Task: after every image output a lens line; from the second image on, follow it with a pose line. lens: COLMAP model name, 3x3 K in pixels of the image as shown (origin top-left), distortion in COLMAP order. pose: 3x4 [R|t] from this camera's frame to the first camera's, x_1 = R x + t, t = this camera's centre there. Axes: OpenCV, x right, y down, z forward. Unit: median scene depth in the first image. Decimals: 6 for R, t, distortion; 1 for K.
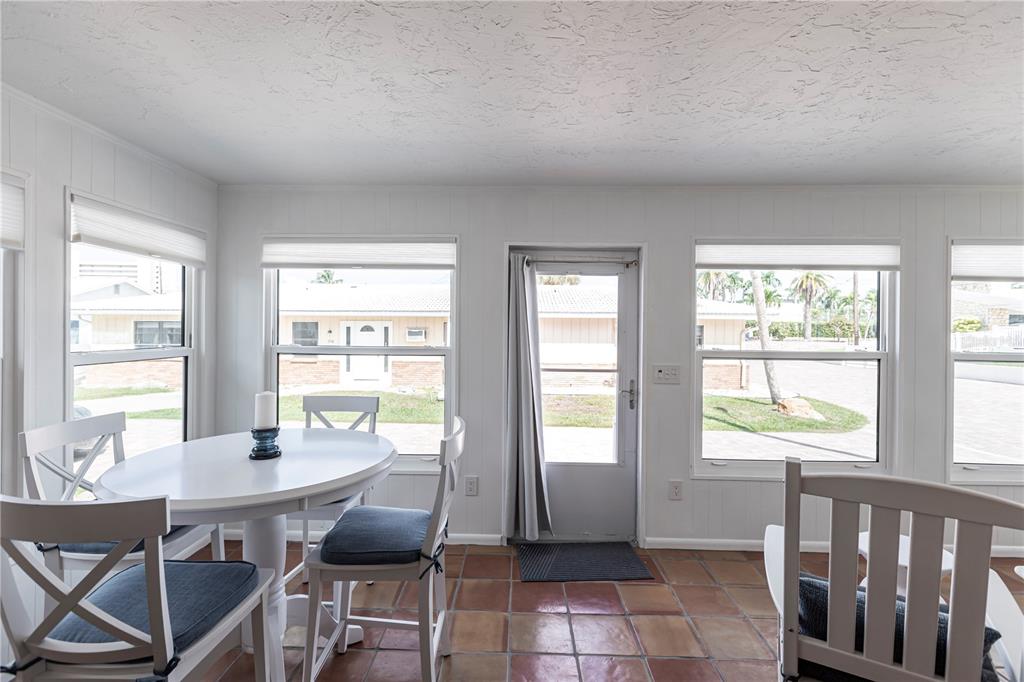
lens RADIAL K [[461.5, 0, 509.3], [0, 461.5, 337.4], [0, 0, 1]] dist [-0.001693, 0.001609]
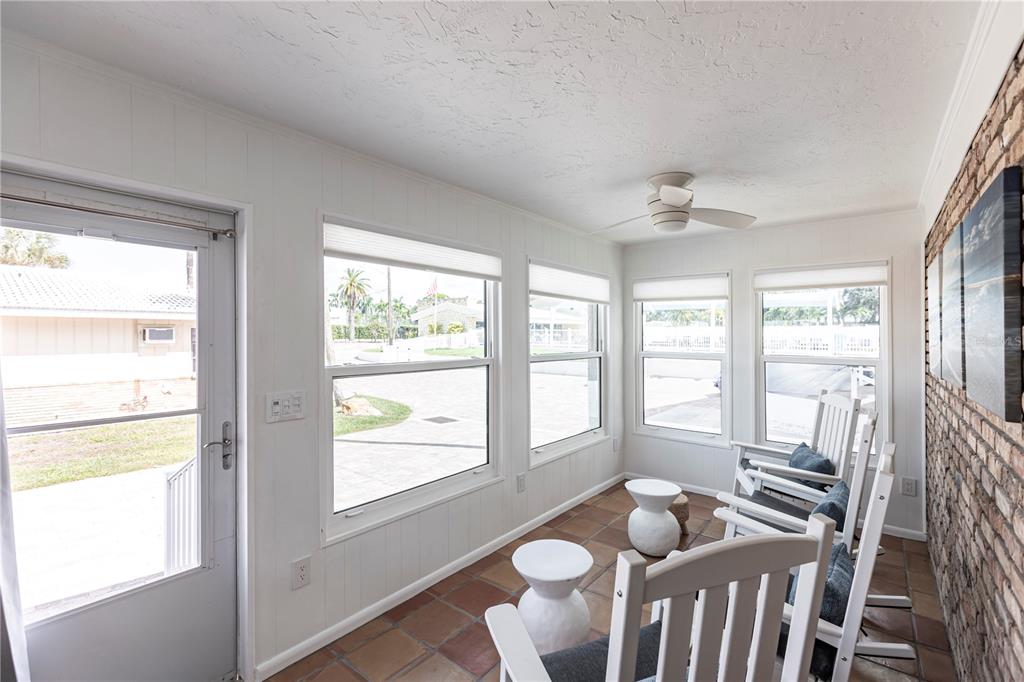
lens RADIAL K [[461.5, 0, 516.7], [0, 461.5, 336.0], [0, 0, 1]] dist [-0.001693, 0.001609]
pose [[0.603231, -0.010141, 0.797502, 0.008273], [0.016946, 0.999856, -0.000104, -0.016601], [-0.797386, 0.013577, 0.603316, 0.308986]]
